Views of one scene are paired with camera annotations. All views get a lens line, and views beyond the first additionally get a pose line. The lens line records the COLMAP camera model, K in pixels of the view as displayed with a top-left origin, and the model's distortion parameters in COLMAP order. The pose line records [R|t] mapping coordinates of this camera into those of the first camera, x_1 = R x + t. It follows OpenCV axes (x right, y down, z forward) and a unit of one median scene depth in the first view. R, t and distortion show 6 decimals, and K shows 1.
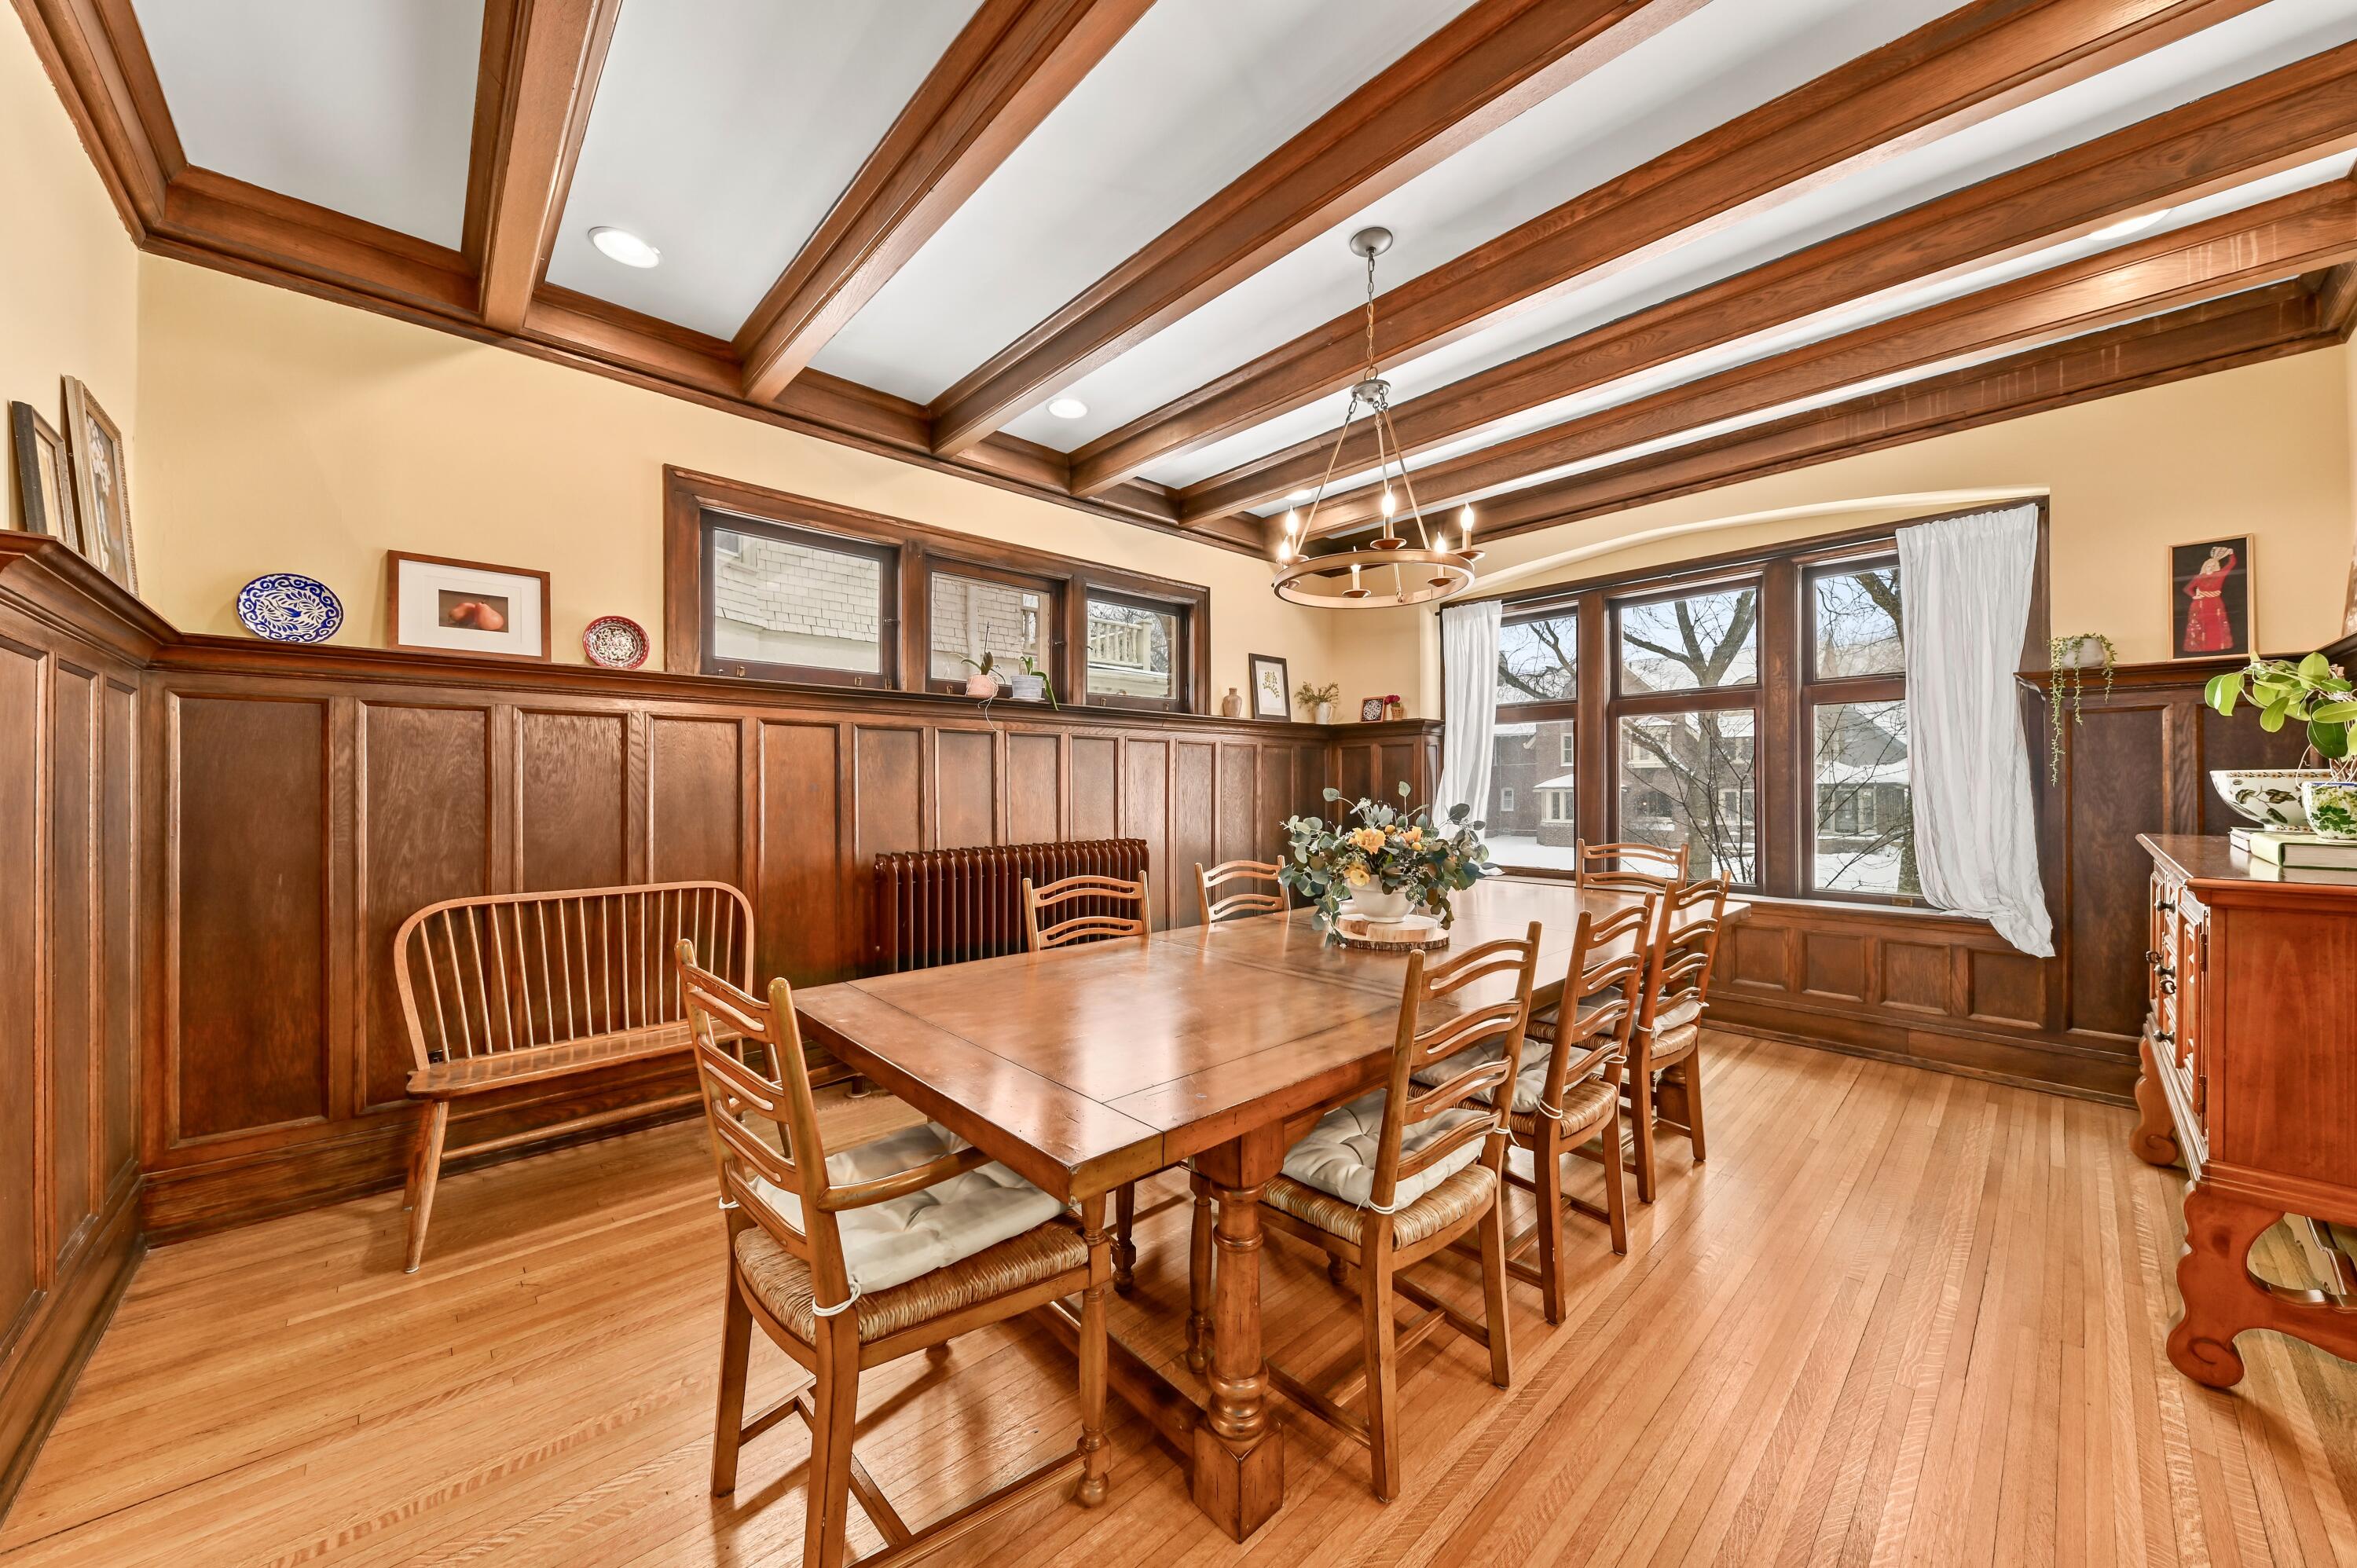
lens RADIAL K [[826.1, 0, 1172.8], [0, 826.1, 783.9], [0, 0, 1]] dist [-0.007728, -0.000487]
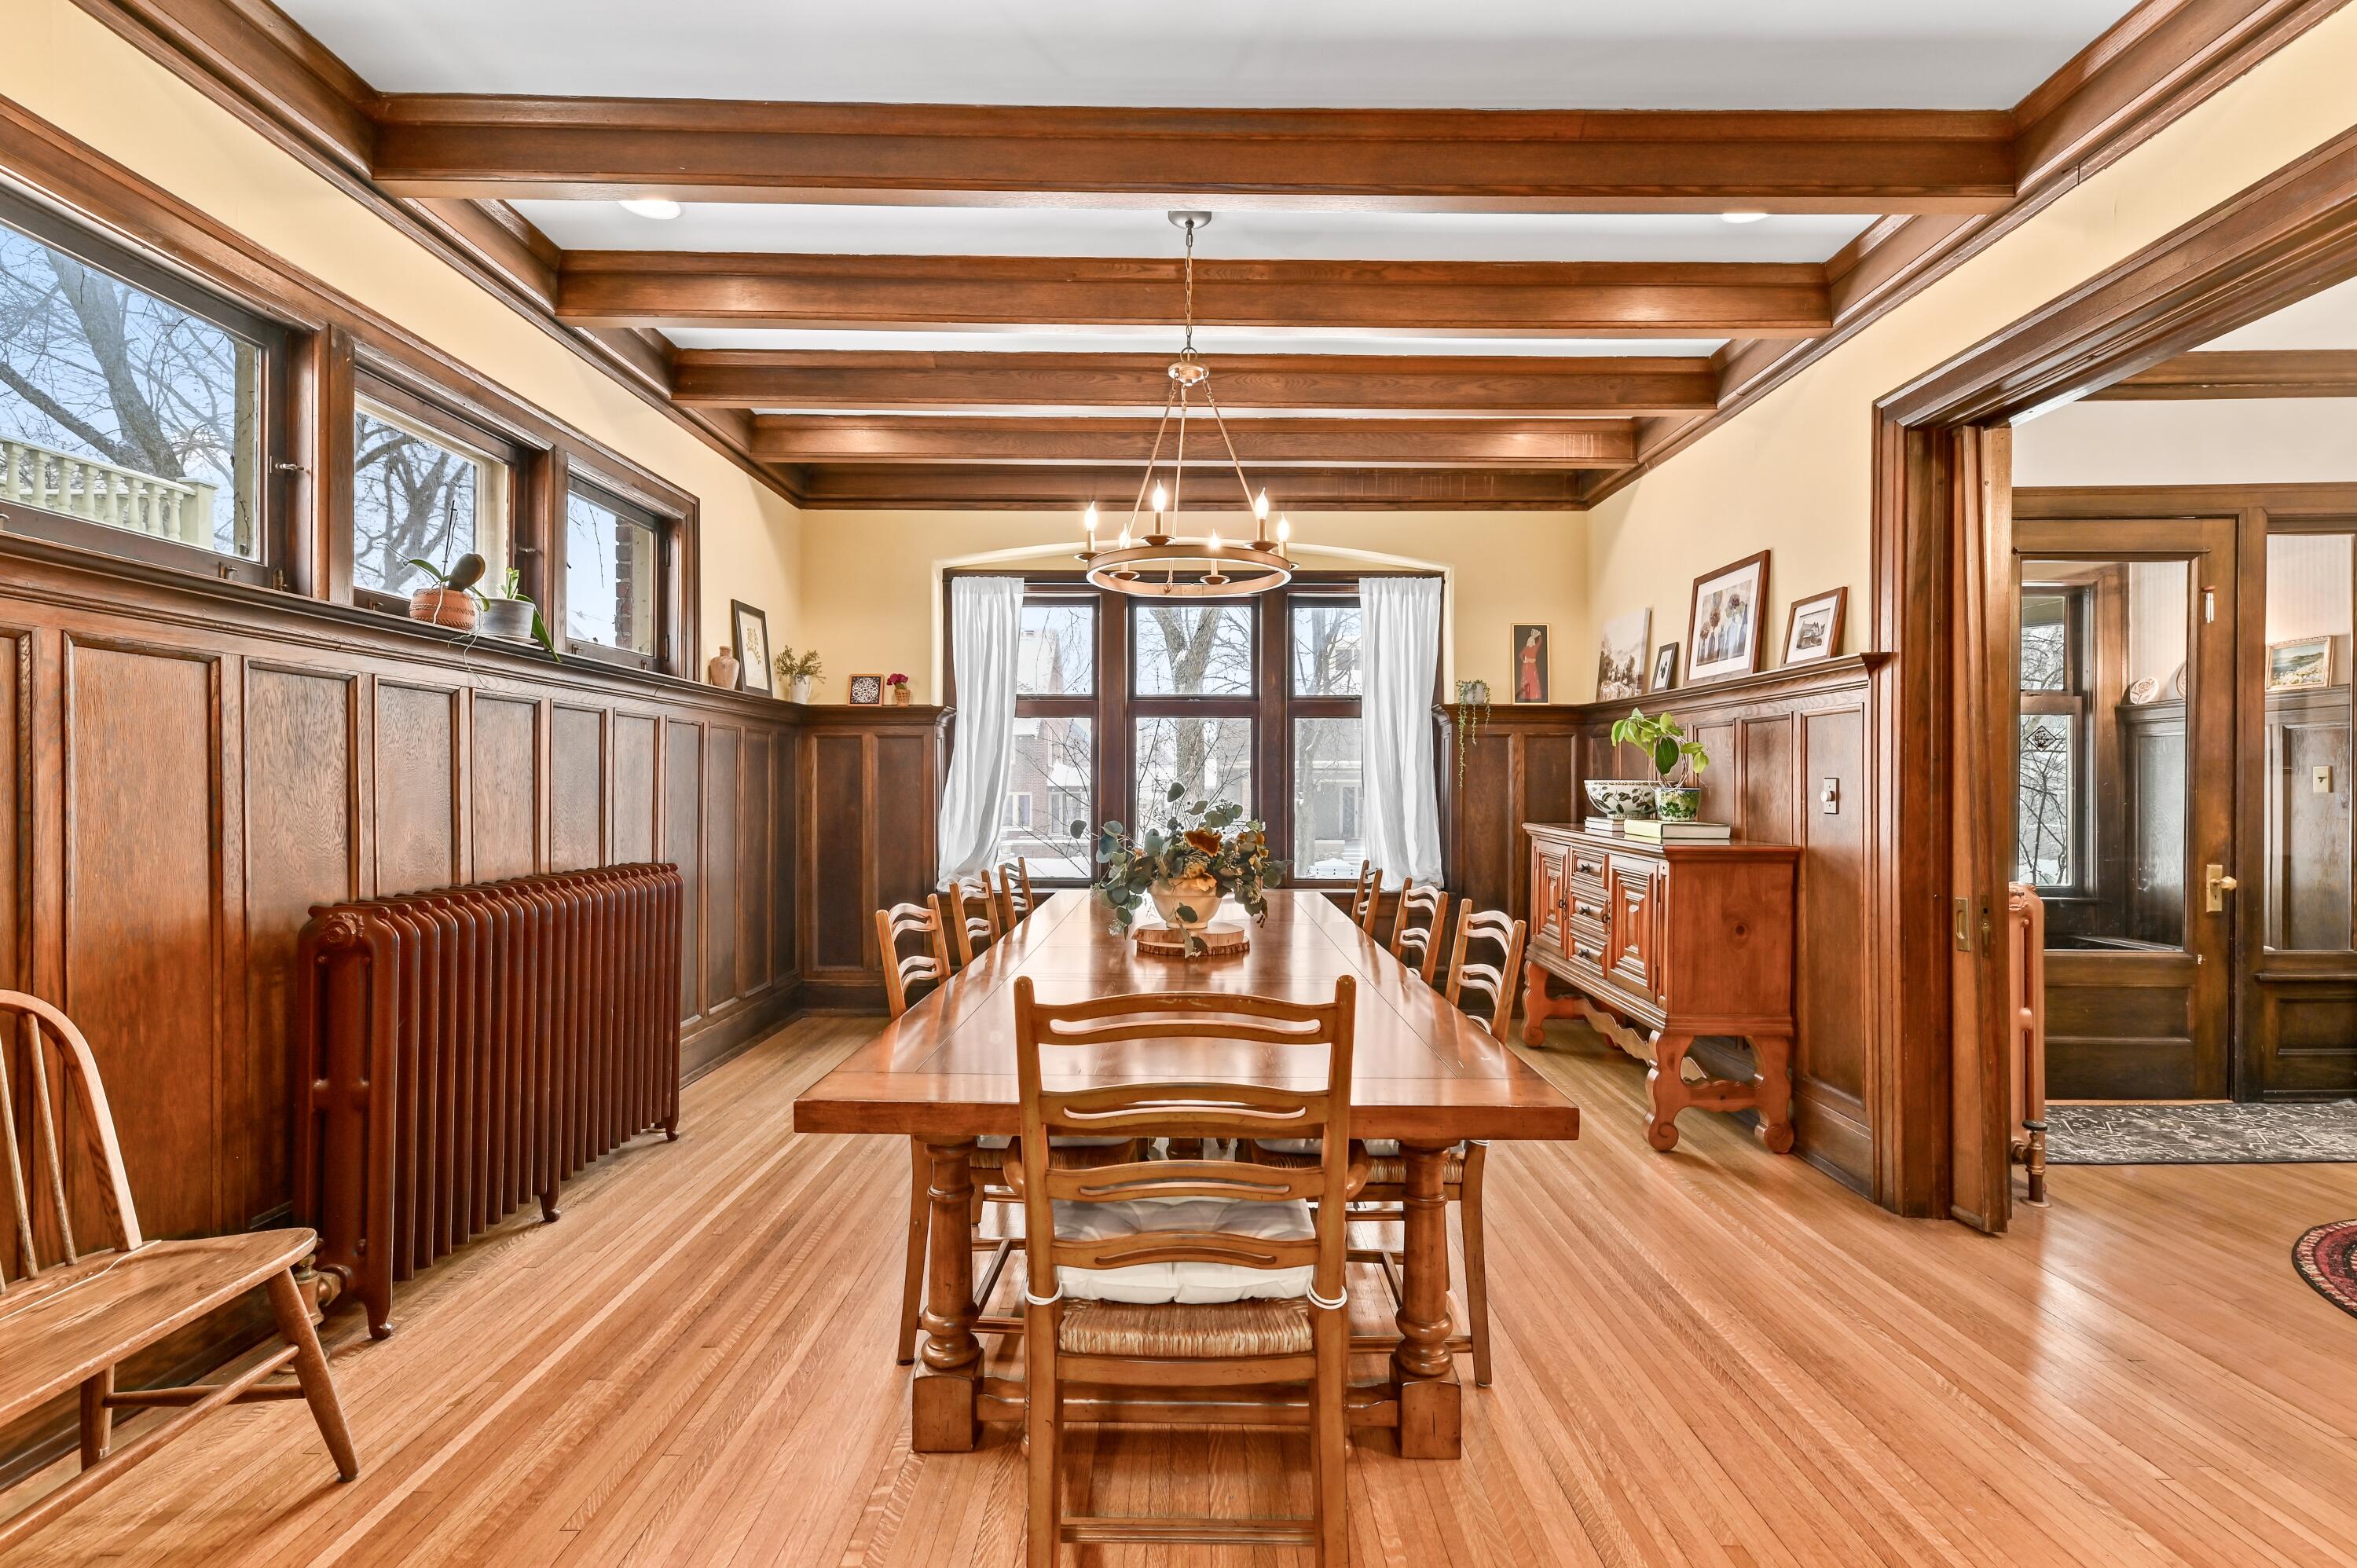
lens RADIAL K [[1098.4, 0, 1172.3], [0, 1098.4, 785.5], [0, 0, 1]] dist [0.020888, -0.000162]
pose [[0.673322, 0.008189, 0.739304, -0.511704], [-0.008452, 0.999959, -0.003379, 0.004457], [-0.739301, -0.003973, 0.673363, 0.107871]]
